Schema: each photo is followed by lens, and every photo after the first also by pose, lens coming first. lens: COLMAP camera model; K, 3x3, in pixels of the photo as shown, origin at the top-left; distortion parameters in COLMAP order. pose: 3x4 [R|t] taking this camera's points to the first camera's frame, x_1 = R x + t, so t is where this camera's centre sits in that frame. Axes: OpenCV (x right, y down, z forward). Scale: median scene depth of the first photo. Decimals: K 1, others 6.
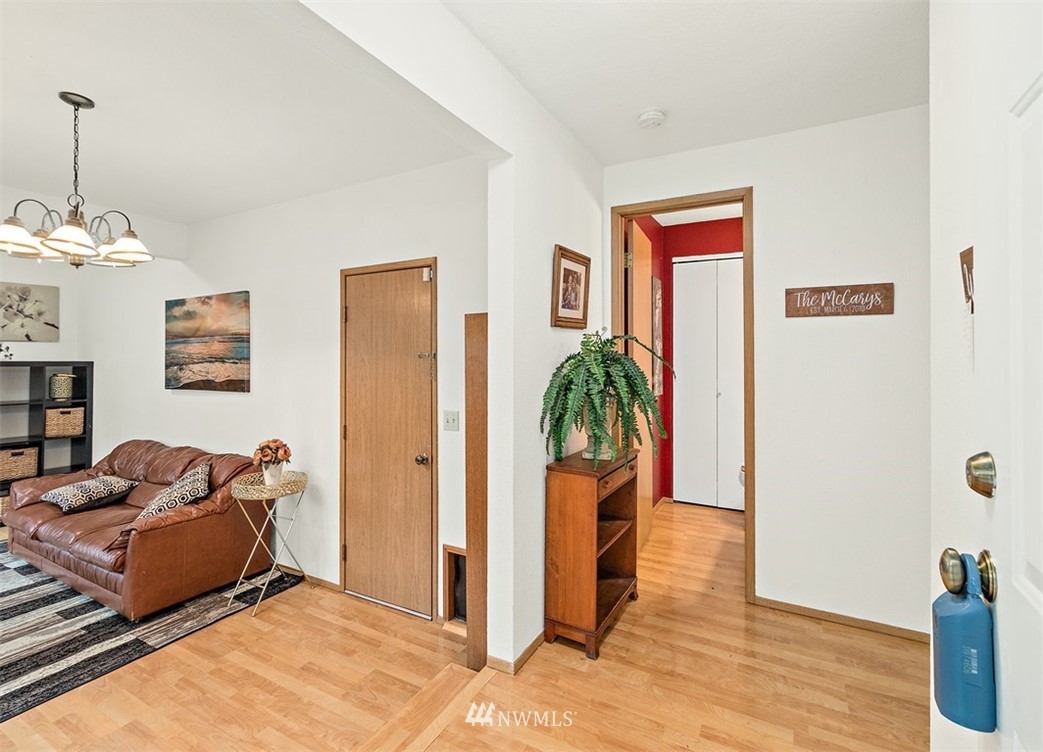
lens RADIAL K [[475.7, 0, 516.4], [0, 475.7, 355.9], [0, 0, 1]] dist [0.001883, -0.001876]
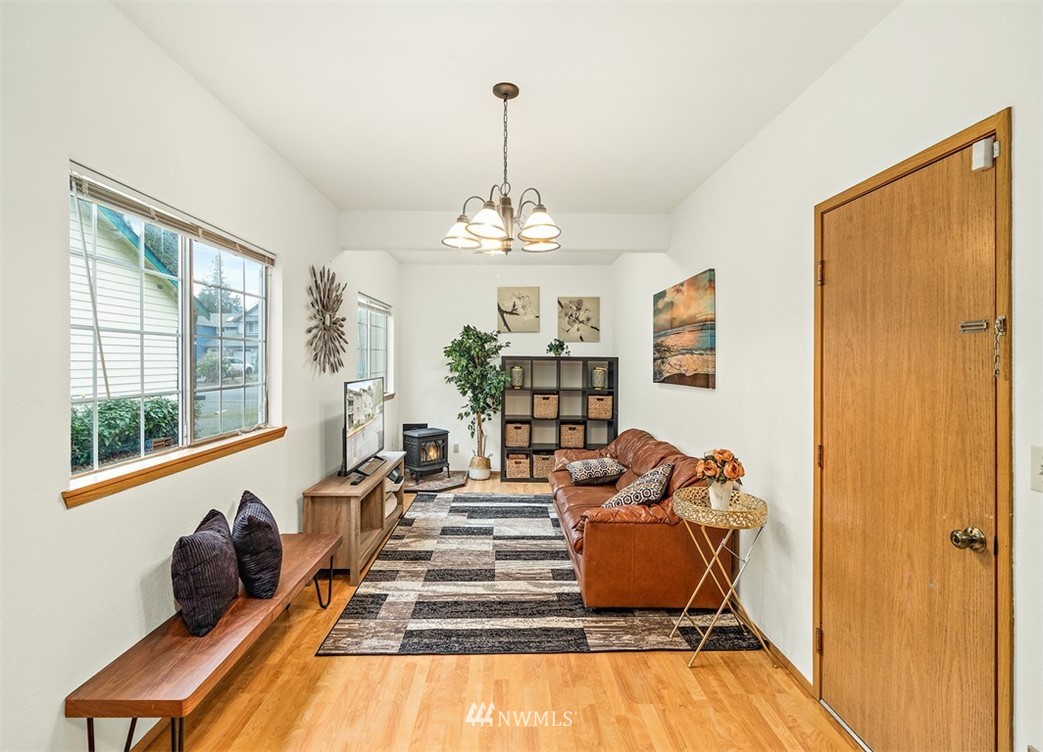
lens RADIAL K [[475.7, 0, 523.5], [0, 475.7, 364.3], [0, 0, 1]] dist [0.001883, -0.001876]
pose [[0.506635, 0.005777, -0.862141, -0.008862], [0.001405, 0.999971, 0.007526, 0.031177], [0.862159, -0.005024, 0.506612, 0.334390]]
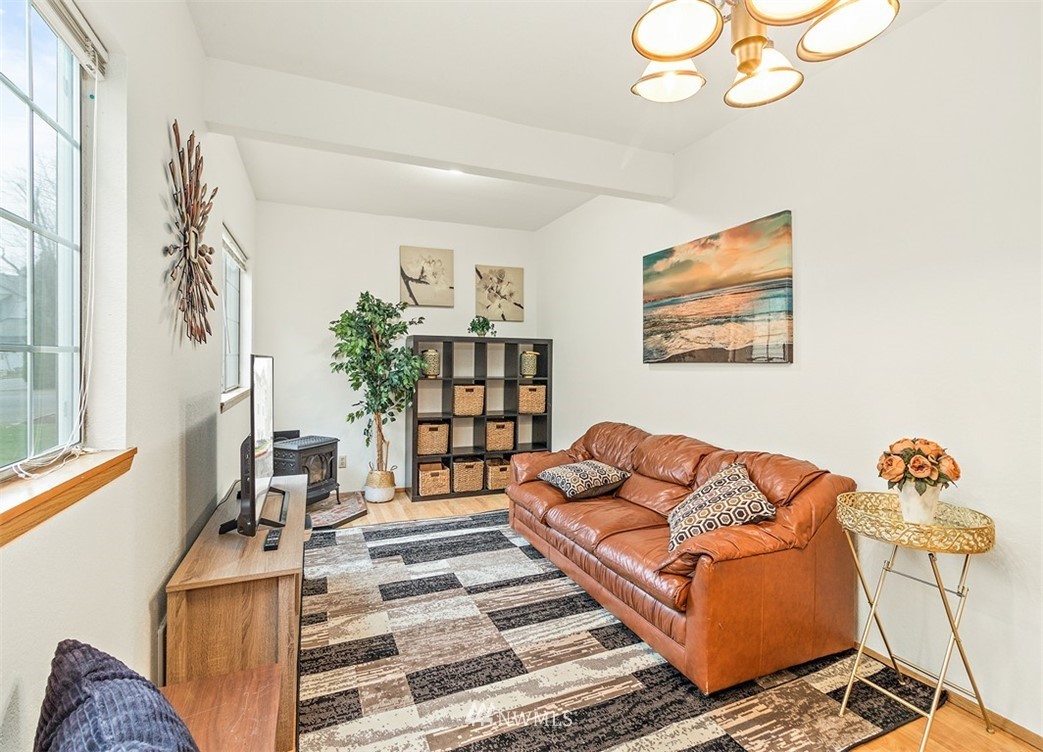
lens RADIAL K [[475.7, 0, 515.1], [0, 475.7, 361.7], [0, 0, 1]] dist [0.001883, -0.001876]
pose [[0.784570, 0.001269, -0.620039, -0.535128], [0.002059, 0.999987, 0.004651, 0.083595], [0.620037, -0.004926, 0.784557, 0.285934]]
